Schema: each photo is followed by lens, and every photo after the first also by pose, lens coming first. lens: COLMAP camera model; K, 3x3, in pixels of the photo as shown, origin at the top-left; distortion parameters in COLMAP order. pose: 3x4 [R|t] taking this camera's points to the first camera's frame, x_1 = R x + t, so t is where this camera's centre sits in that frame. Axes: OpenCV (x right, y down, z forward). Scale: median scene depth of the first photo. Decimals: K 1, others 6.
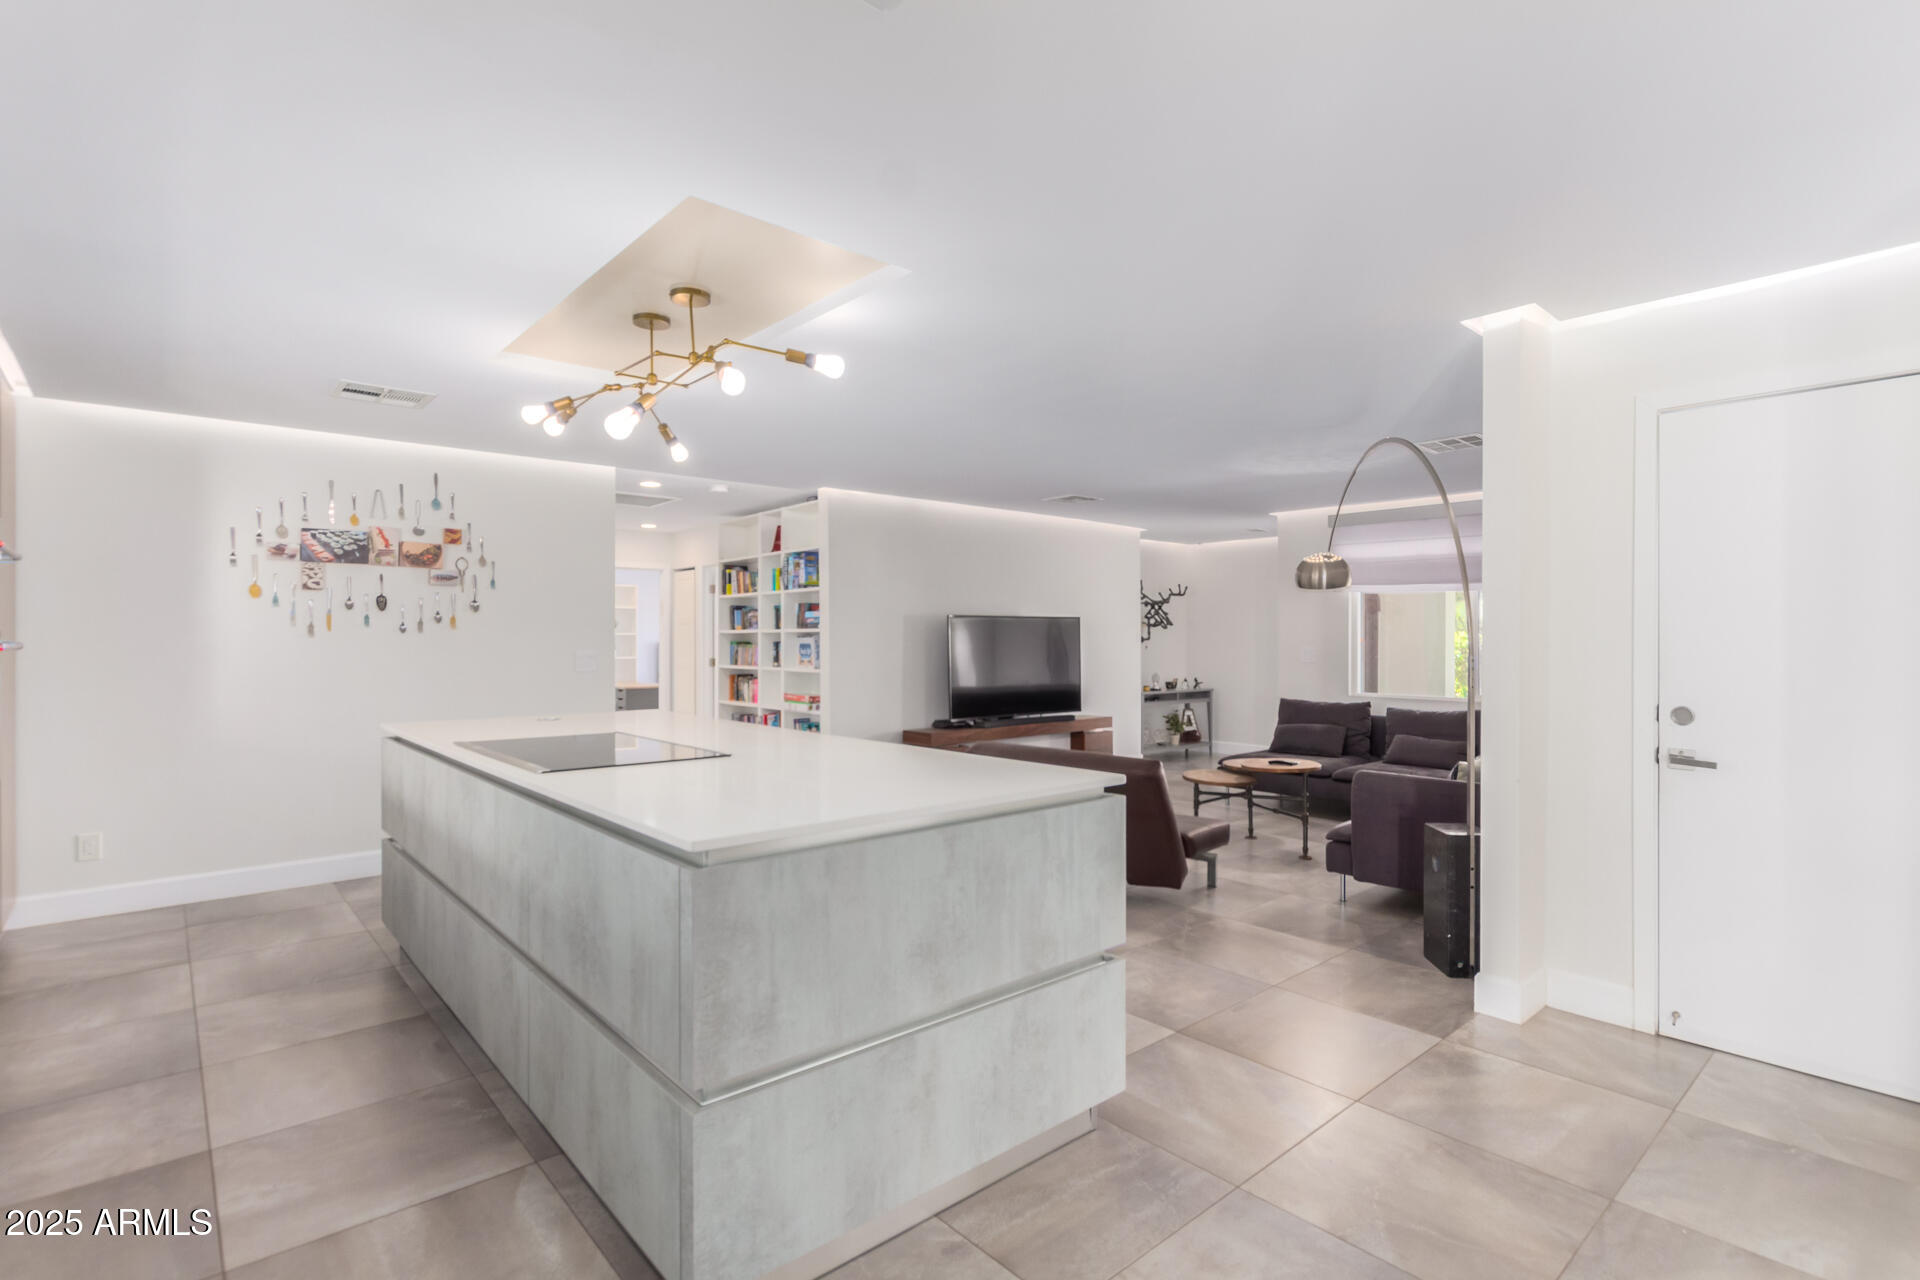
lens RADIAL K [[921.9, 0, 970.6], [0, 921.9, 651.1], [0, 0, 1]] dist [0.003799, -0.000826]
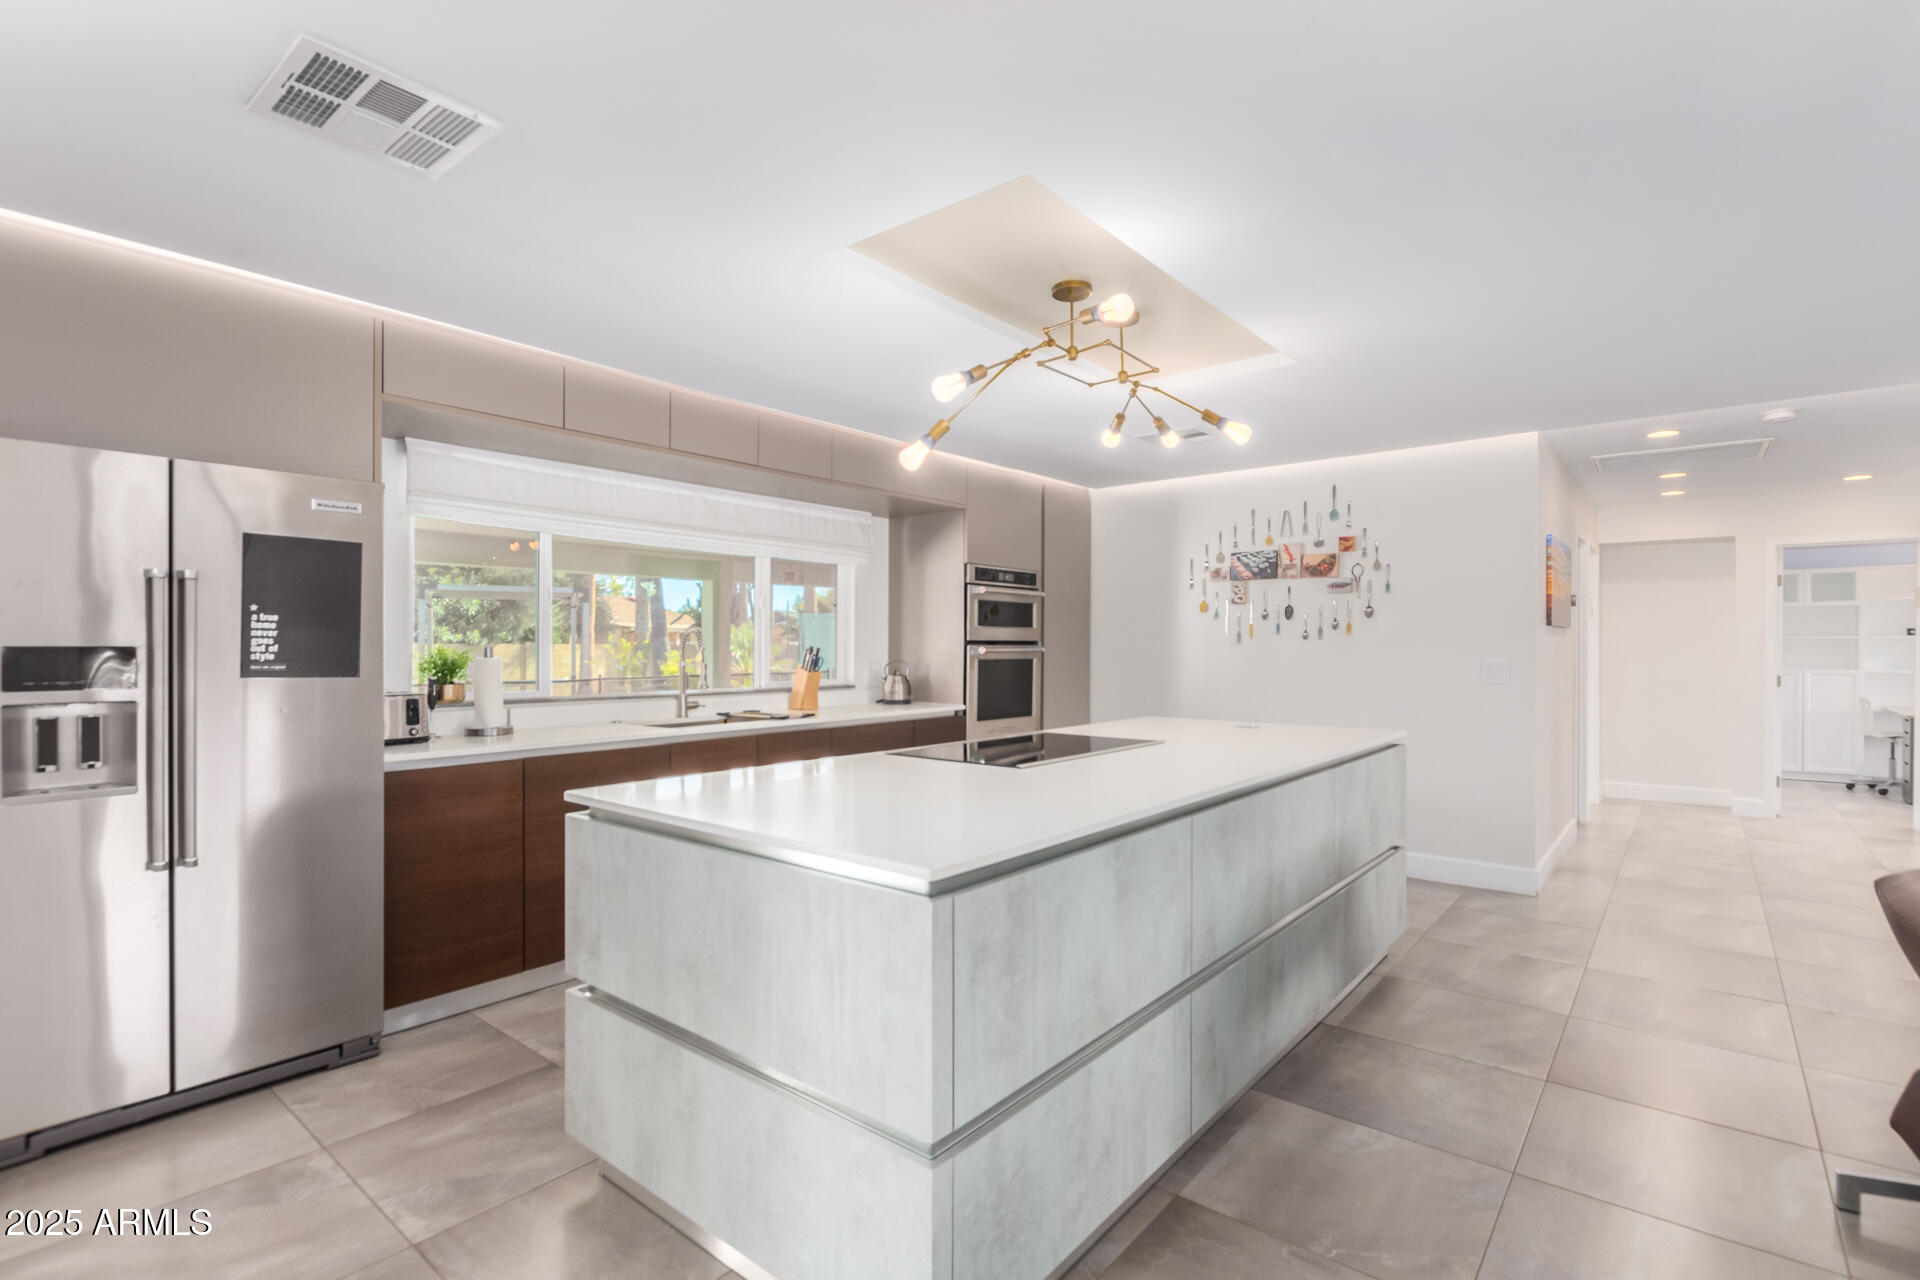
lens RADIAL K [[905.3, 0, 960.0], [0, 905.3, 640.0], [0, 0, 1]] dist [0.000055, -0.000414]
pose [[0.159244, -0.006002, -0.987221, 0.276349], [-0.011463, 0.999903, -0.007929, -0.004556], [0.987173, 0.012579, 0.159160, 0.328820]]
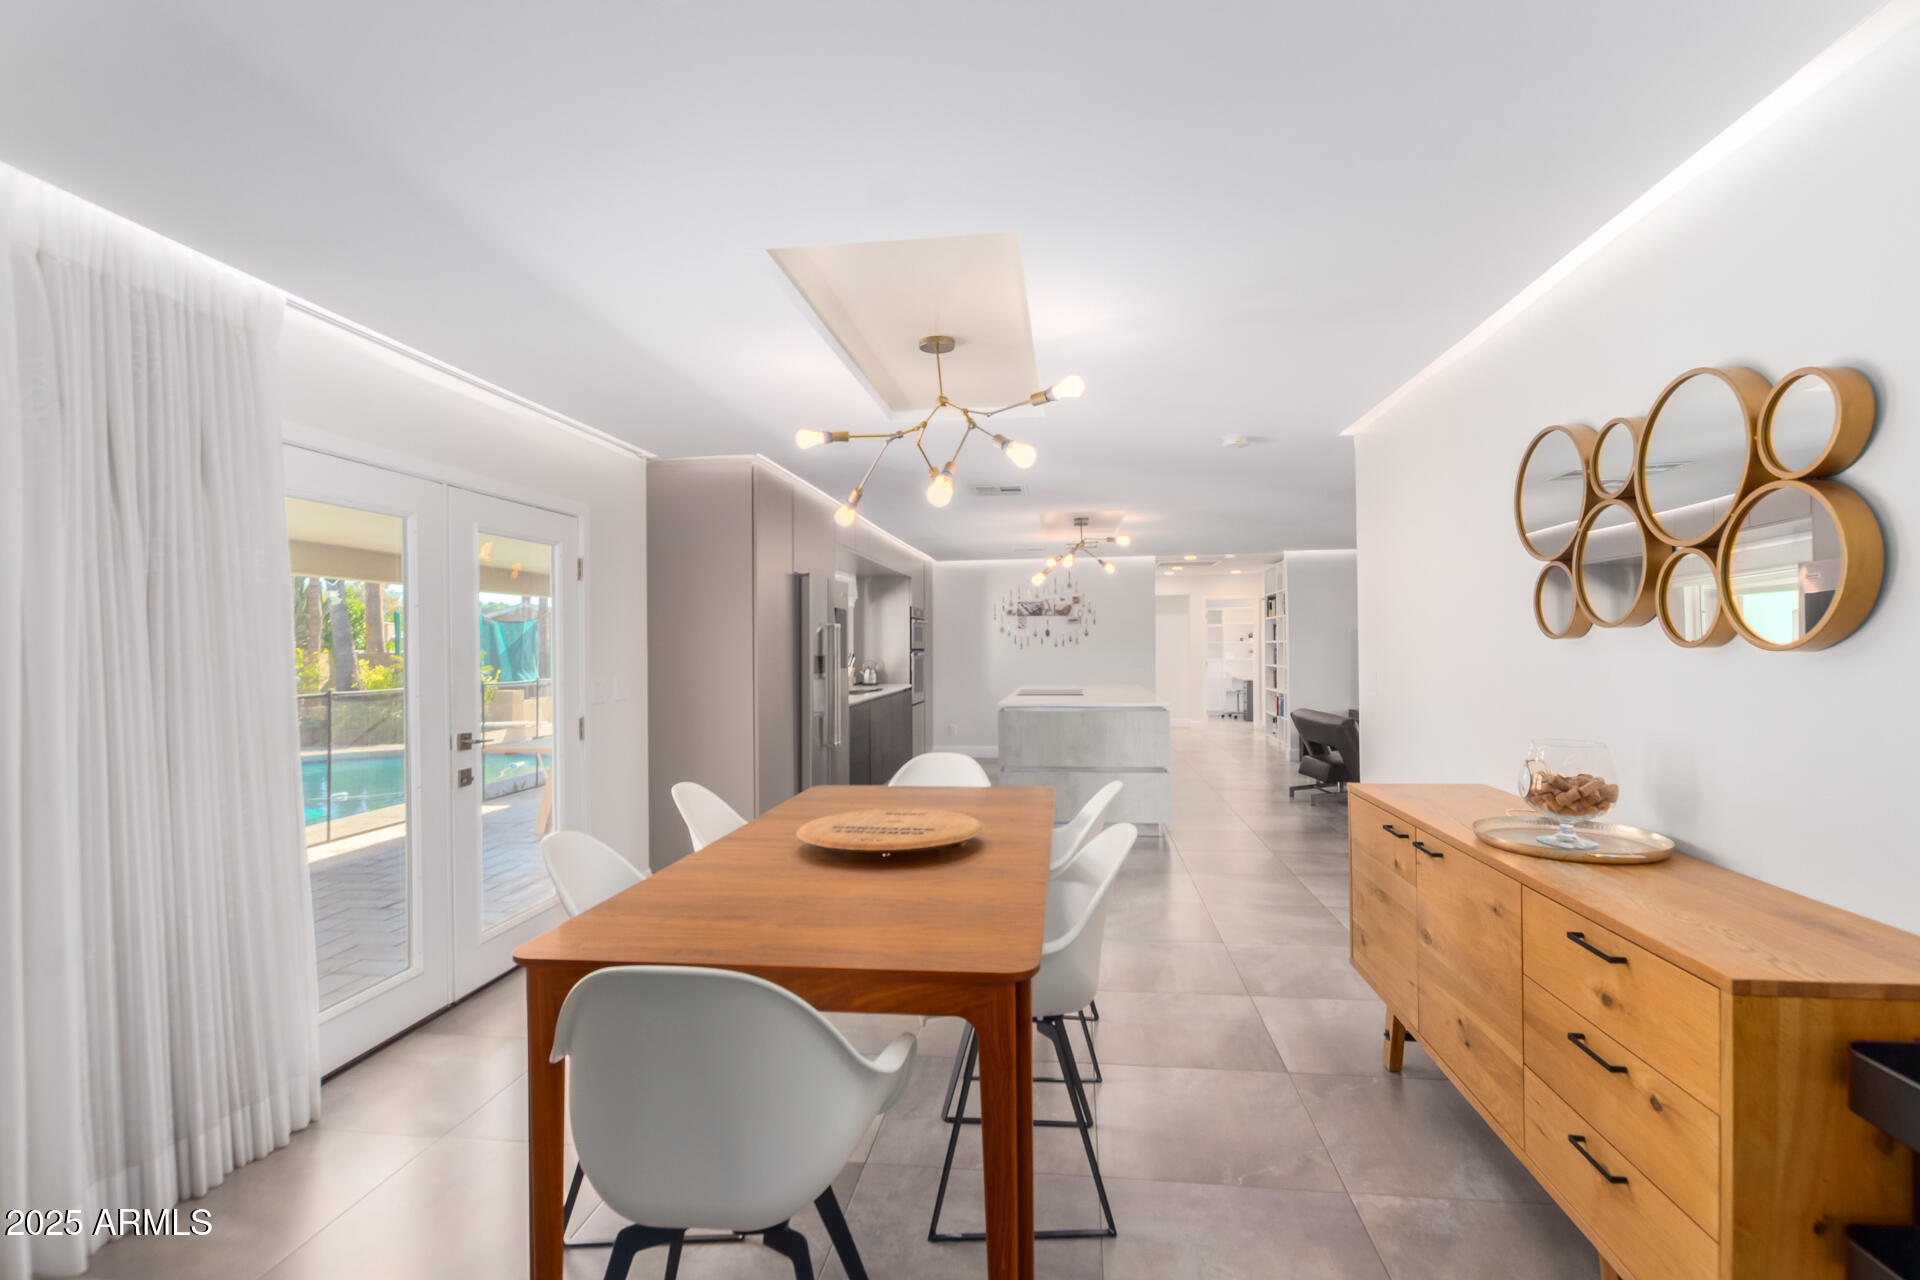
lens RADIAL K [[886.5, 0, 960.0], [0, 886.5, 640.0], [0, 0, 1]] dist [0.000586, -0.000083]
pose [[0.658142, -0.011479, -0.752806, 0.606370], [0.000927, 0.999895, -0.014436, -0.004373], [0.752893, 0.008803, 0.658084, -0.405897]]
